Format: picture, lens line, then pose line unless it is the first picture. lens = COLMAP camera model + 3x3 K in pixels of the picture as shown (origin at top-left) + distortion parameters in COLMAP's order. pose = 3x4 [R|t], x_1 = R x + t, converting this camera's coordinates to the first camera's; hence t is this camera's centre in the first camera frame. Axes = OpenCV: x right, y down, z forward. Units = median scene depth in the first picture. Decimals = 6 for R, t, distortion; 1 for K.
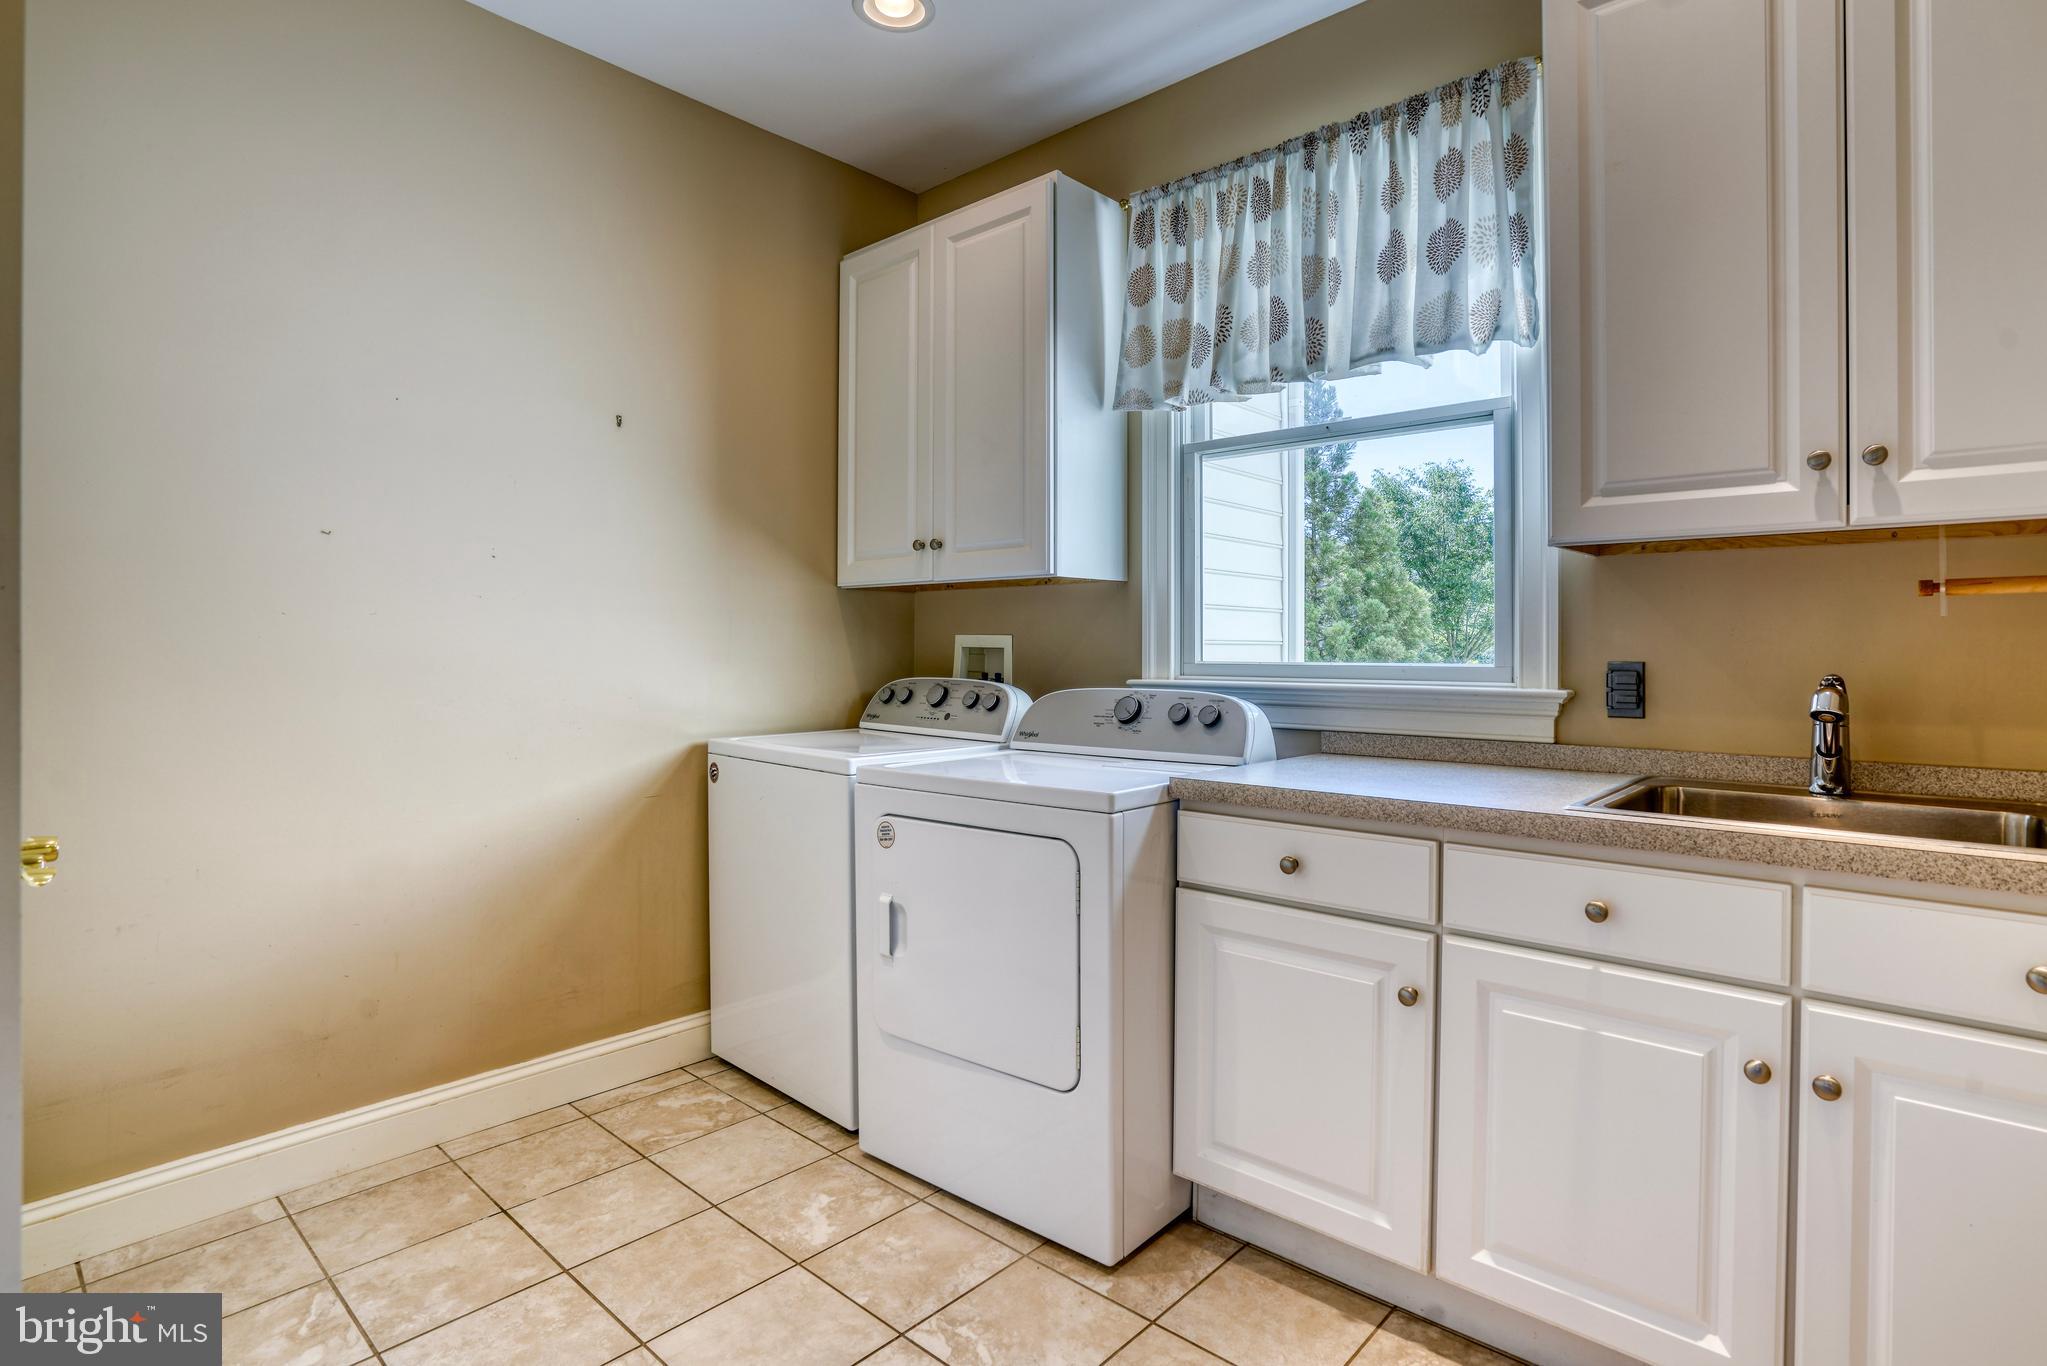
lens RADIAL K [[923.4, 0, 1036.1], [0, 923.4, 648.1], [0, 0, 1]] dist [-0.020284, 0.000602]
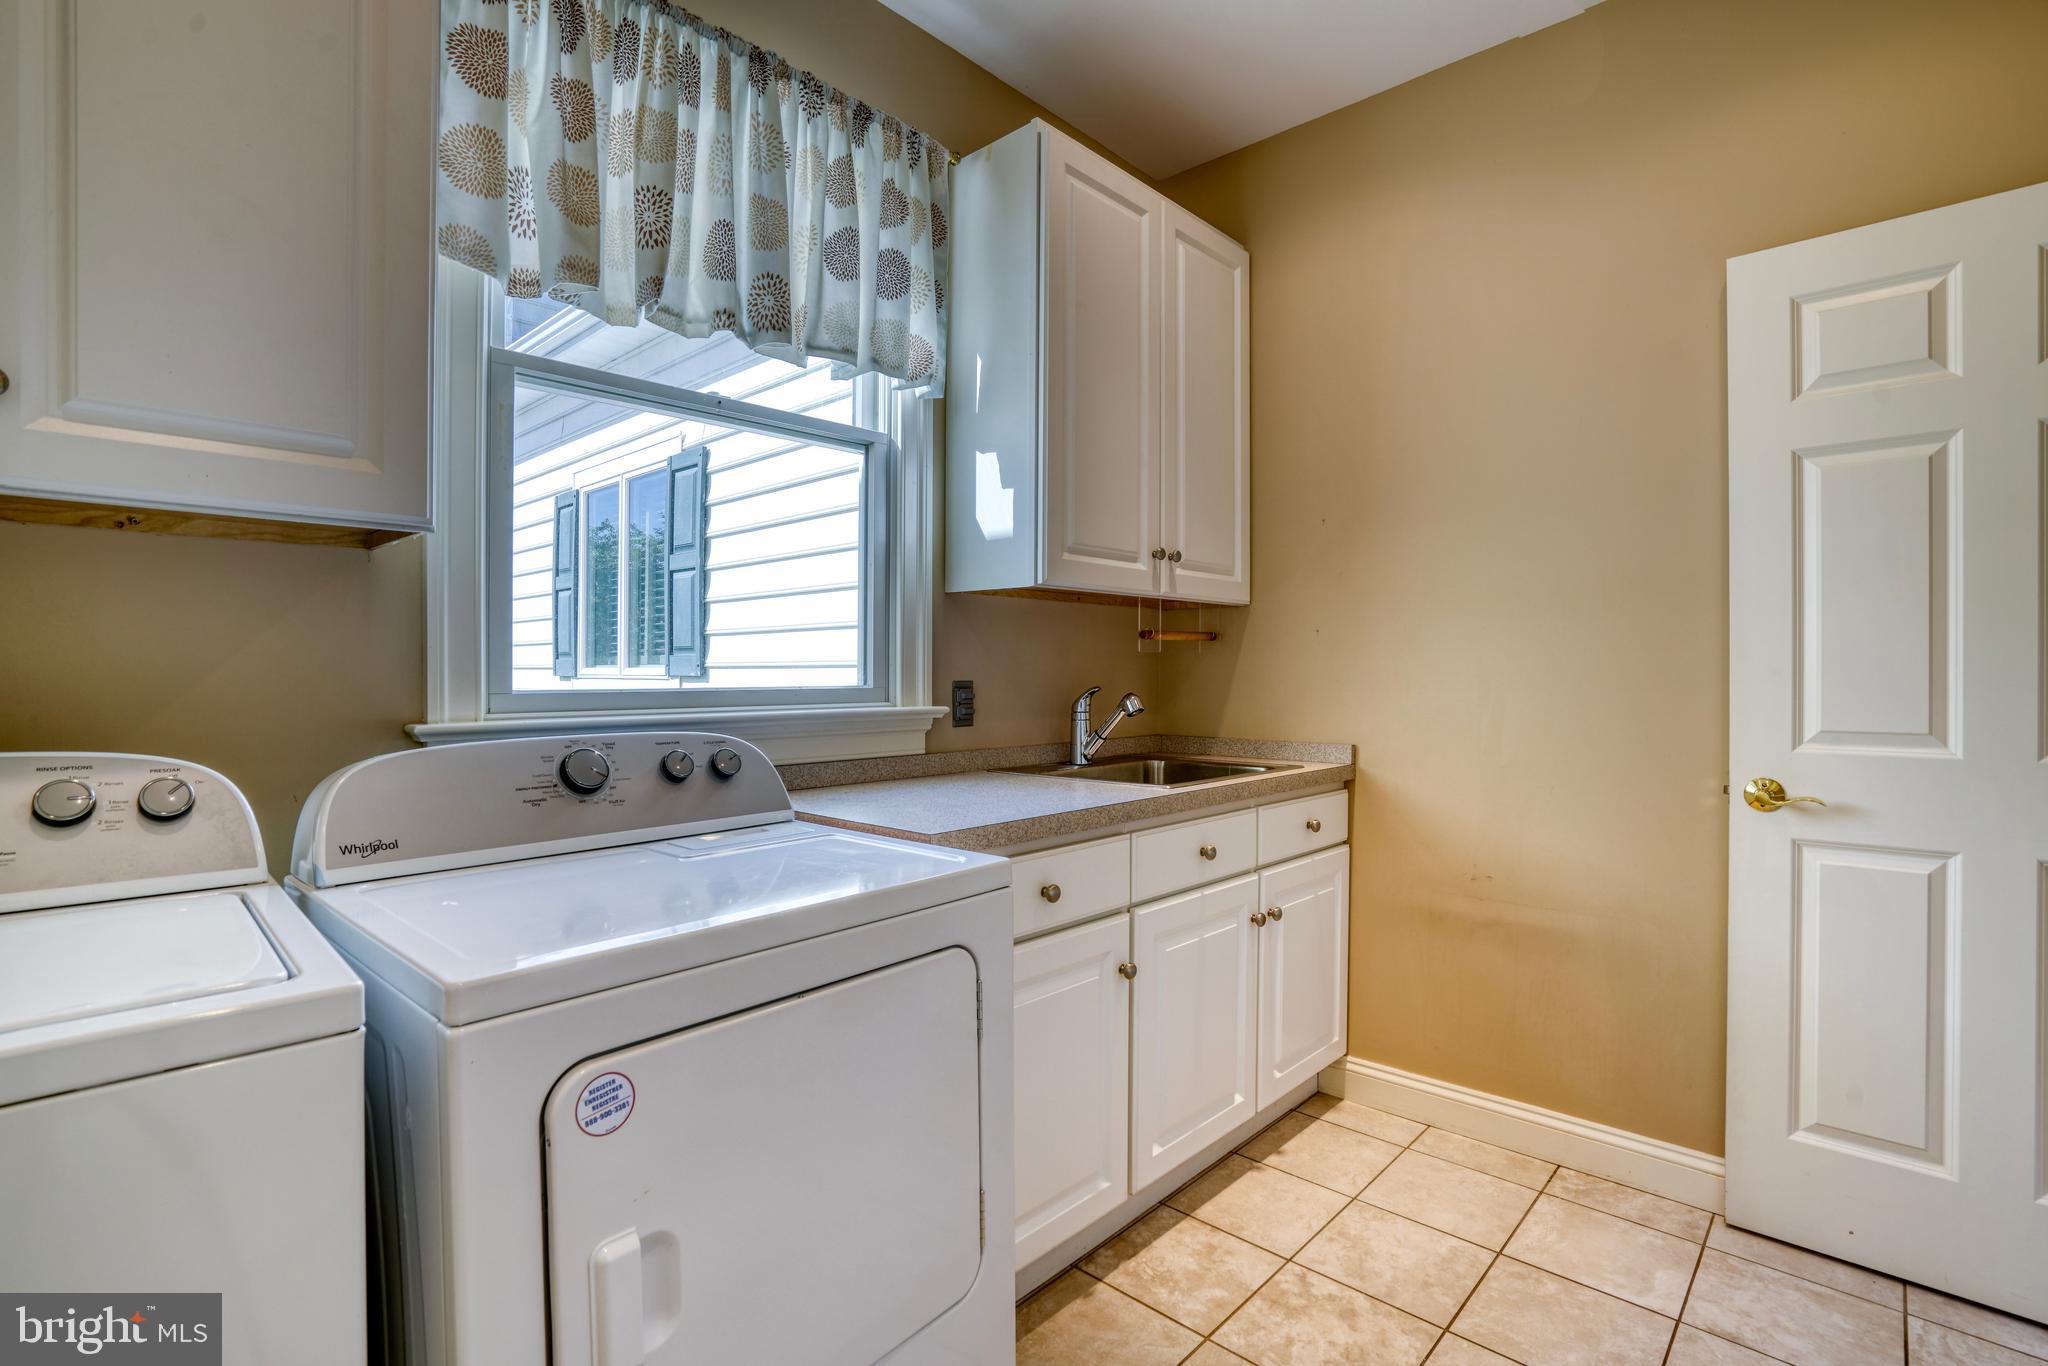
lens RADIAL K [[965.3, 0, 1041.4], [0, 965.3, 672.7], [0, 0, 1]] dist [-0.058041, 0.024304]
pose [[0.051235, -0.001810, 0.998685, -0.613052], [0.000524, 0.999998, 0.001785, 0.001408], [-0.998686, 0.000432, 0.051236, 0.795265]]
